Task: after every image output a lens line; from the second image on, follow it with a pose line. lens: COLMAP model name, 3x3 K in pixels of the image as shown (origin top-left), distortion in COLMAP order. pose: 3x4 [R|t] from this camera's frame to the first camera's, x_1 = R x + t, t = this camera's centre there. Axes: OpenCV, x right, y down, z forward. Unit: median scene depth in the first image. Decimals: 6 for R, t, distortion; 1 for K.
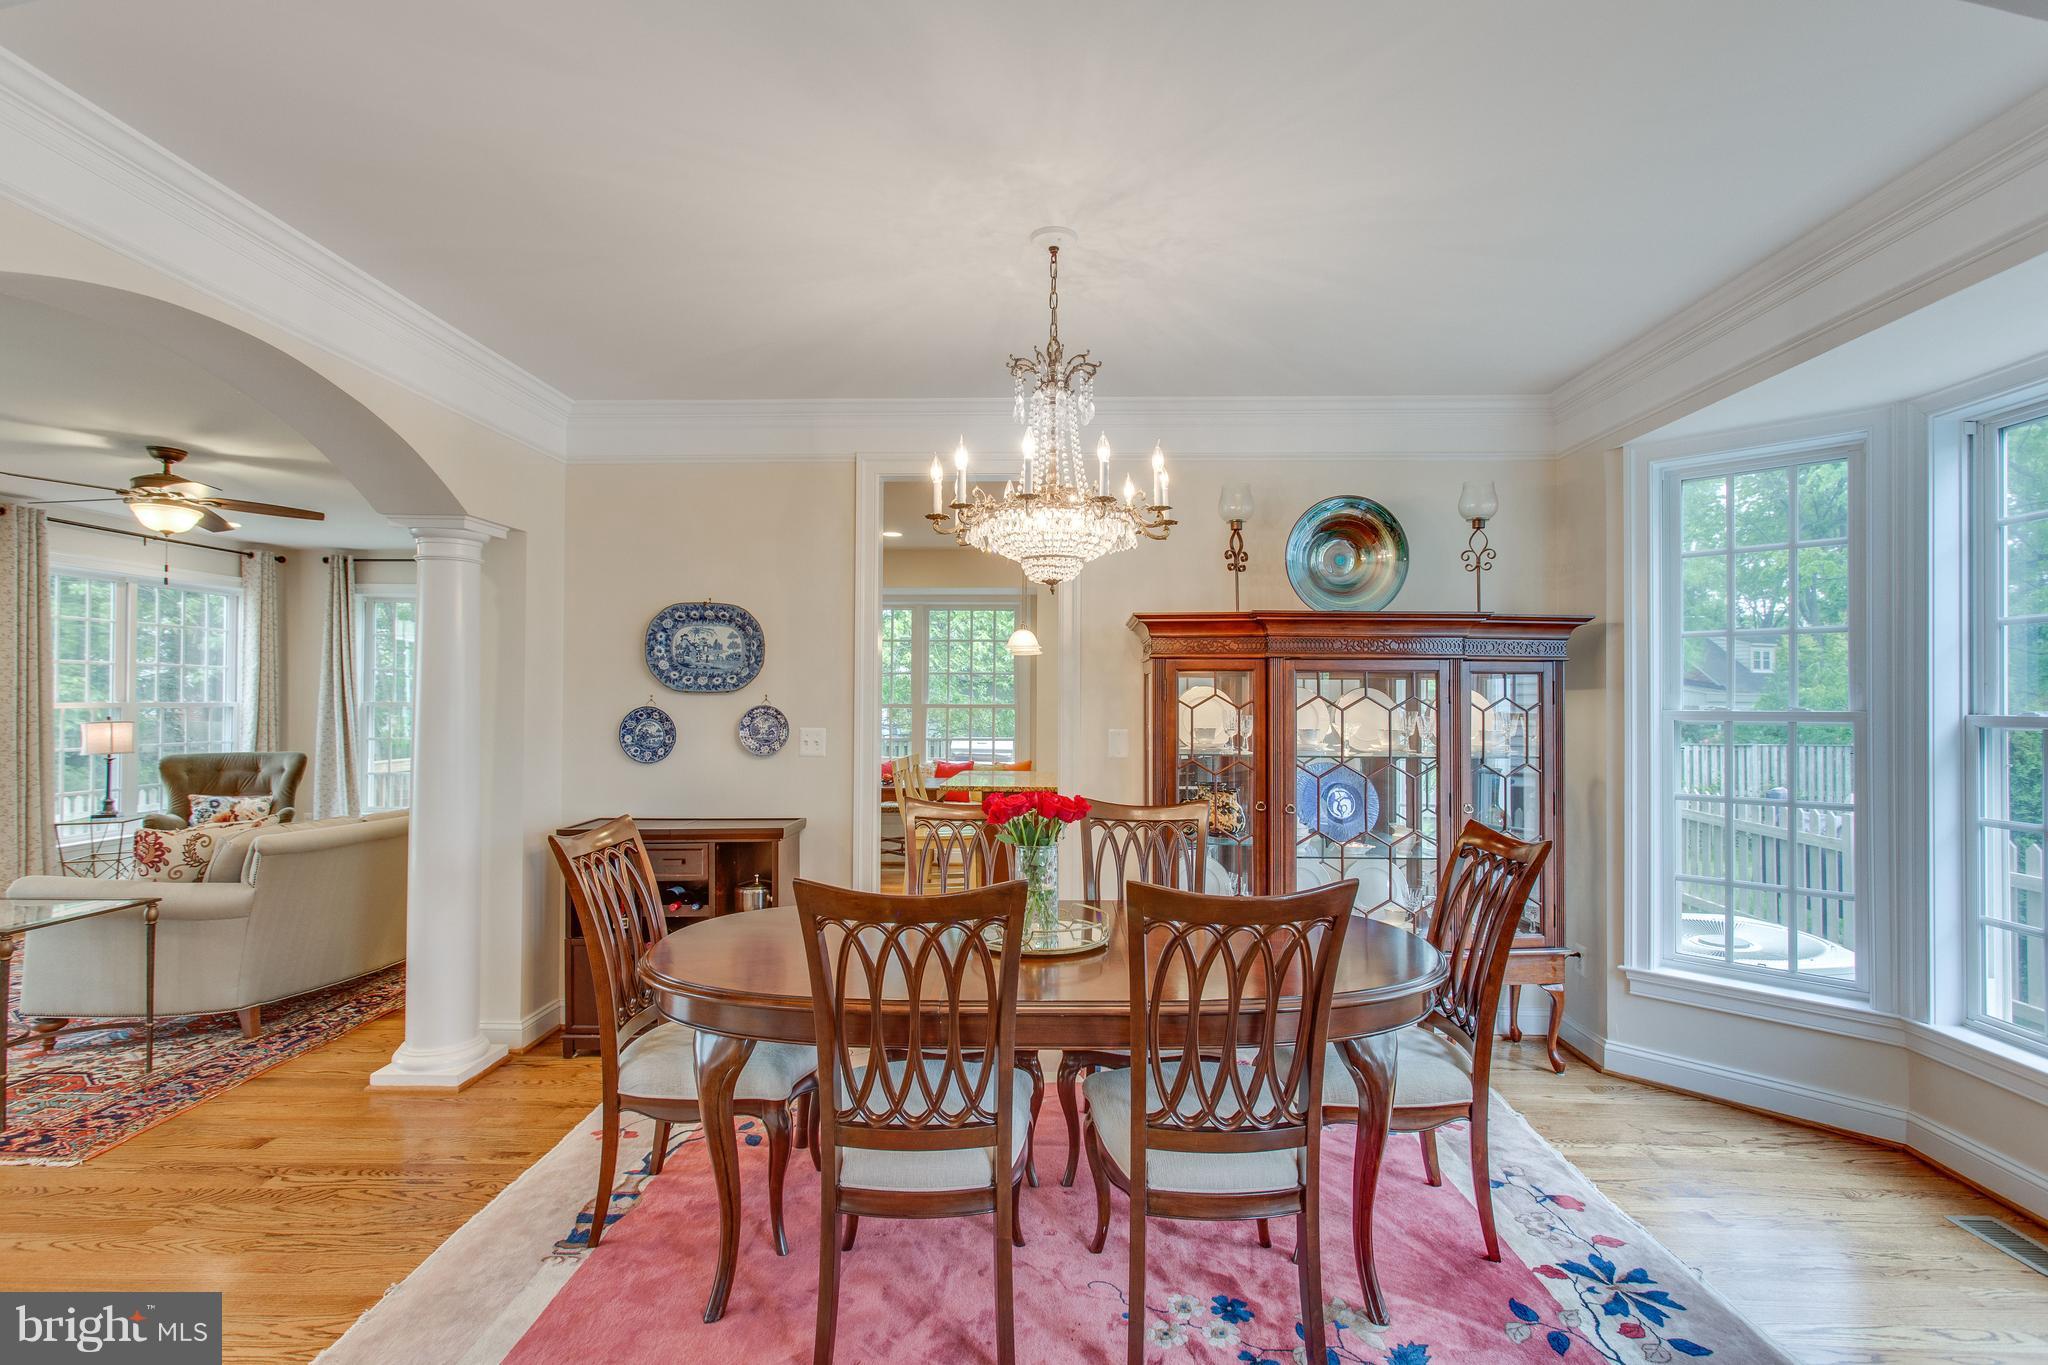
lens RADIAL K [[981.2, 0, 1038.0], [0, 981.2, 691.1], [0, 0, 1]] dist [0.005716, 0.002602]
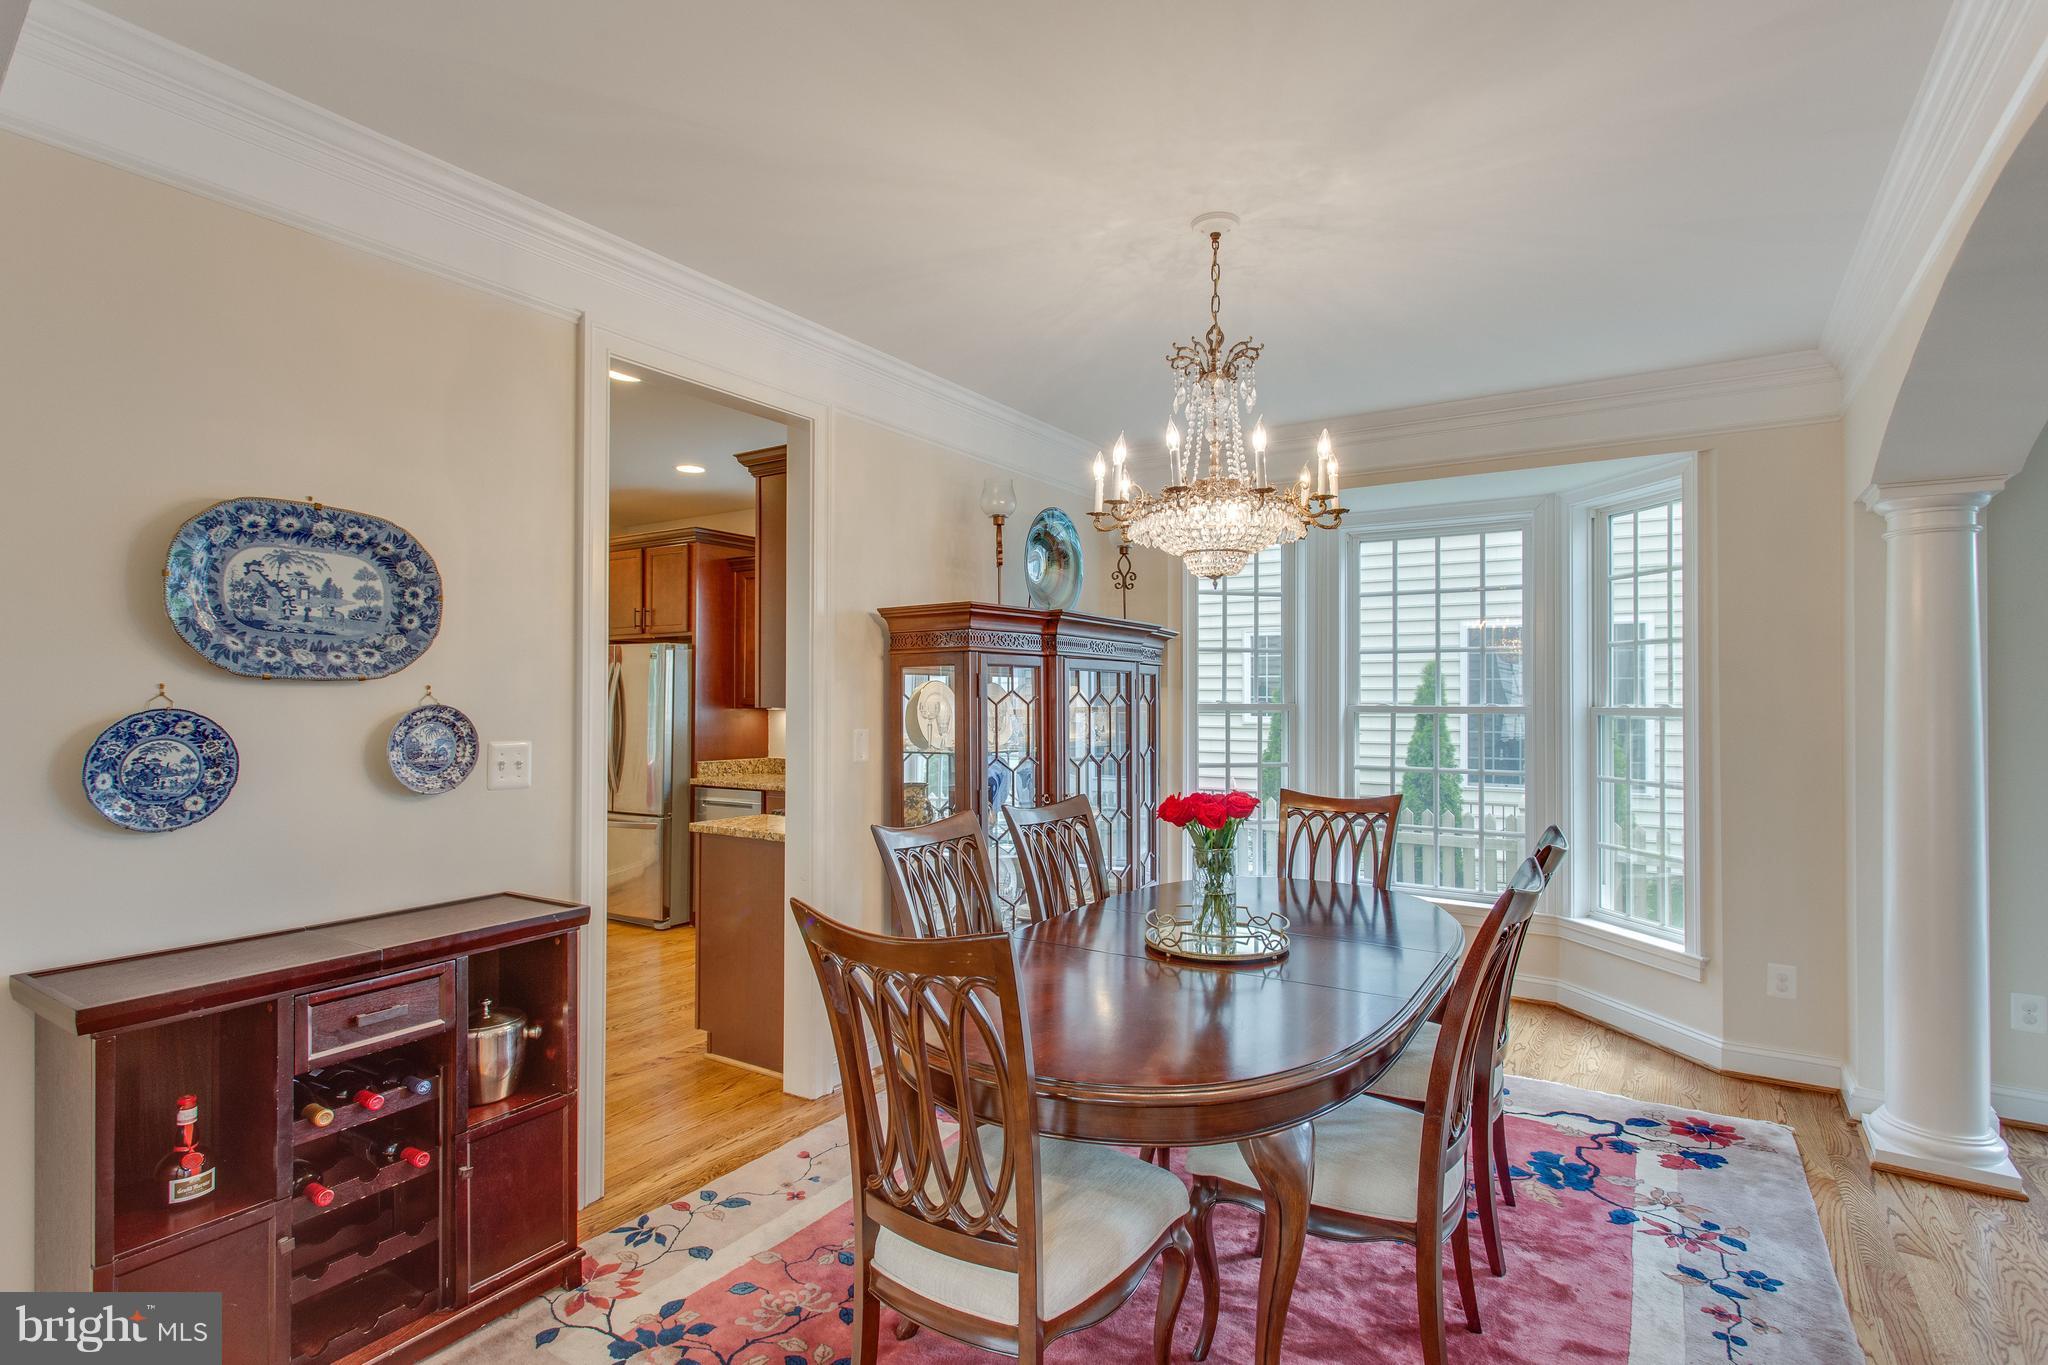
lens RADIAL K [[981.2, 0, 1029.8], [0, 981.2, 683.5], [0, 0, 1]] dist [0.005716, 0.002602]
pose [[0.519780, 0.011854, 0.854218, -0.582972], [-0.005648, 0.999930, -0.010439, 0.006415], [-0.854281, 0.000601, 0.519811, 0.413130]]
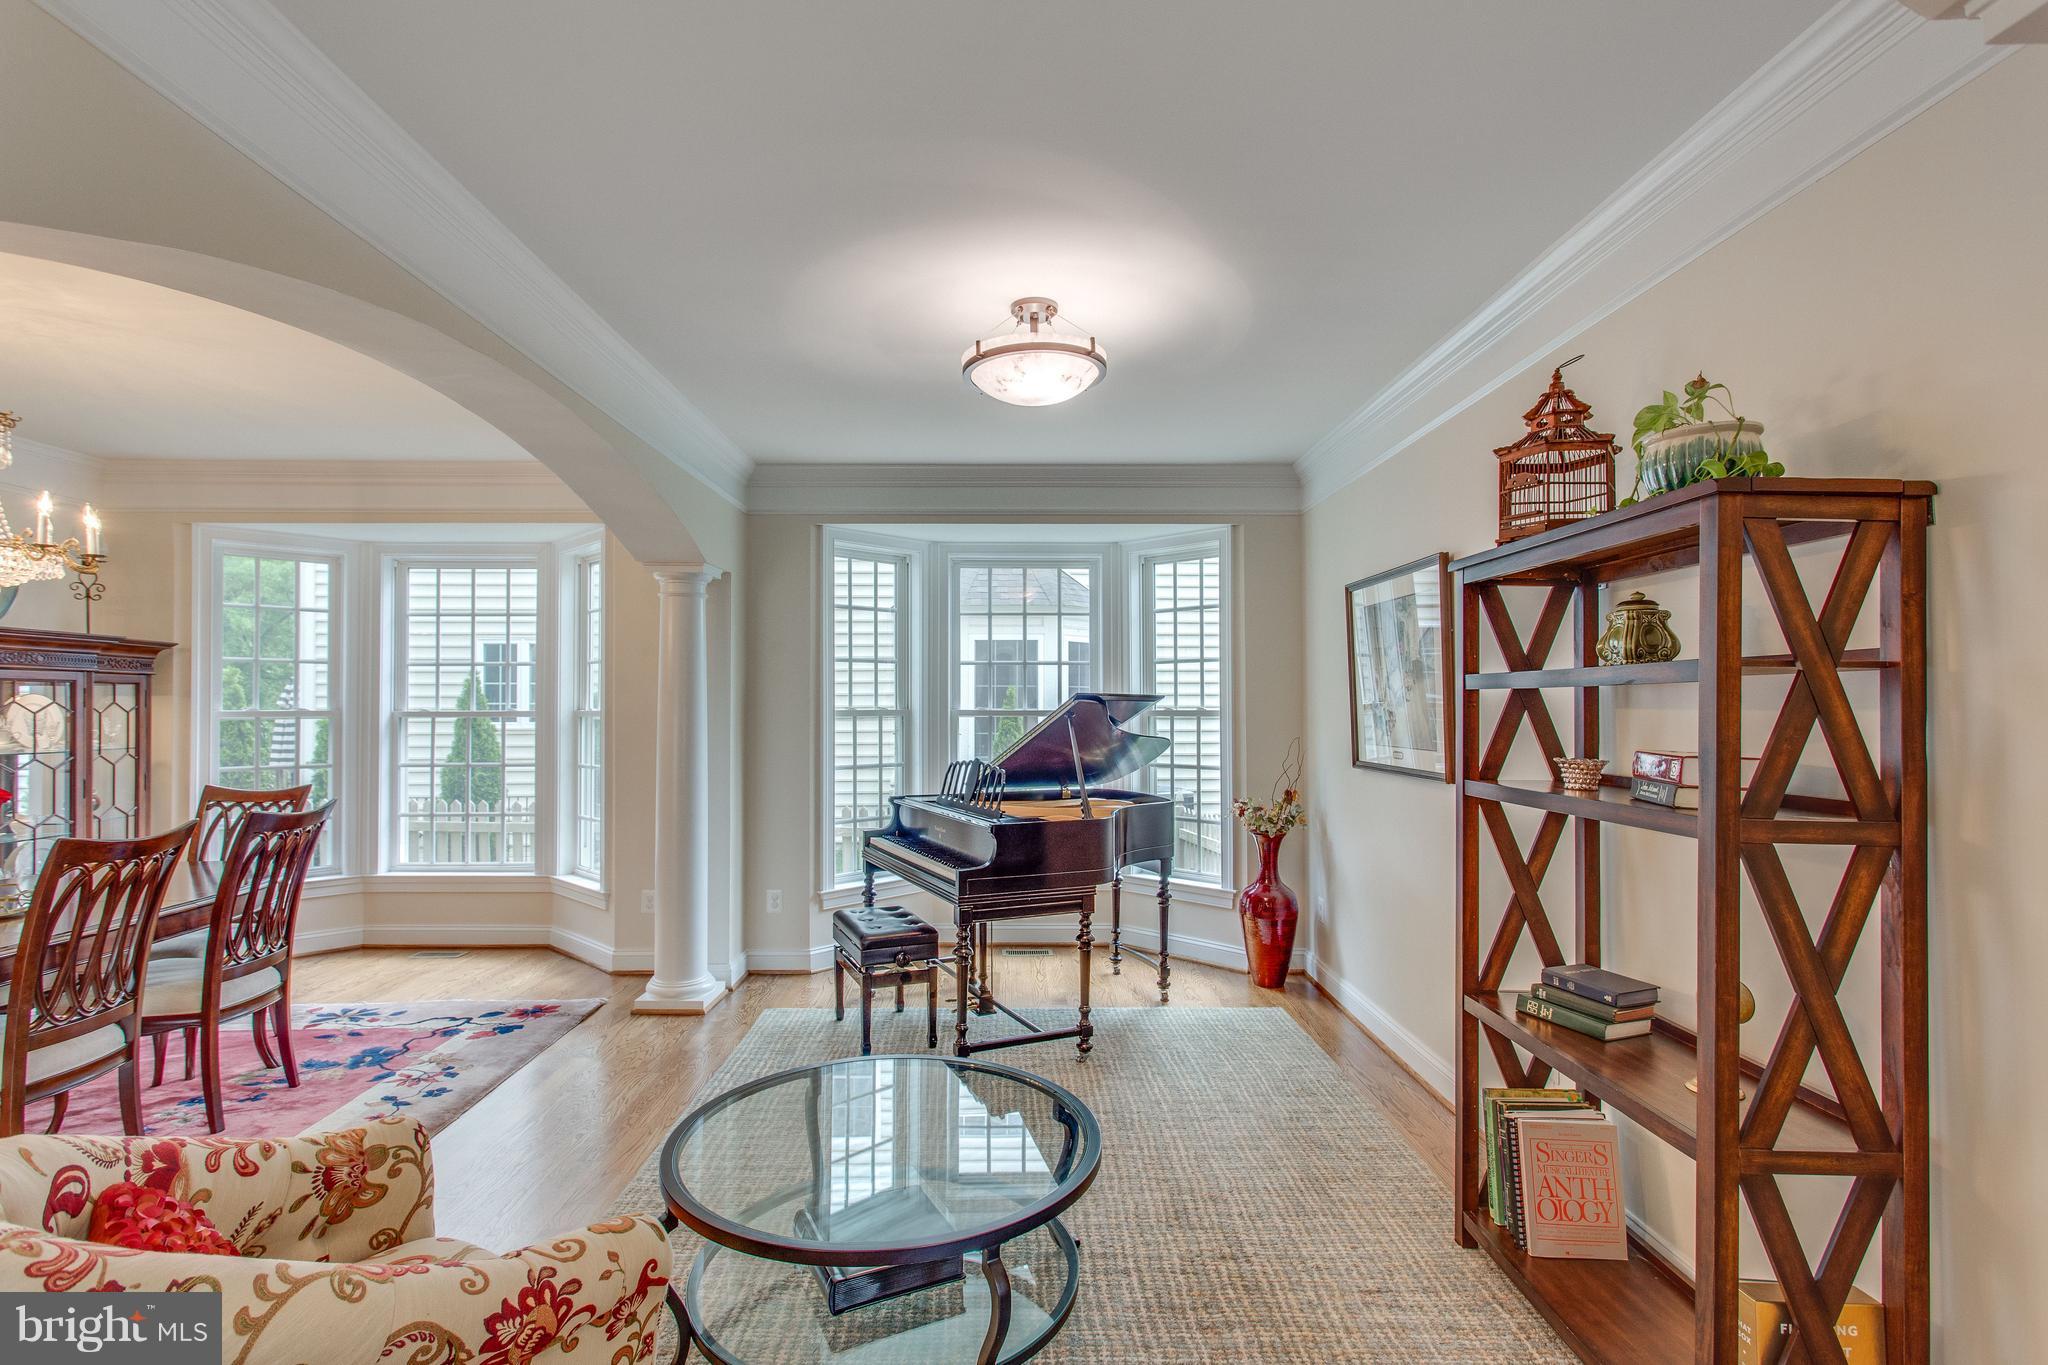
lens RADIAL K [[981.2, 0, 1022.5], [0, 981.2, 686.2], [0, 0, 1]] dist [0.005716, 0.002602]
pose [[-0.025596, 0.015060, 0.999559, -0.743589], [-0.001504, 0.999885, -0.015104, 0.002845], [-0.999671, -0.001890, -0.025570, -0.132192]]
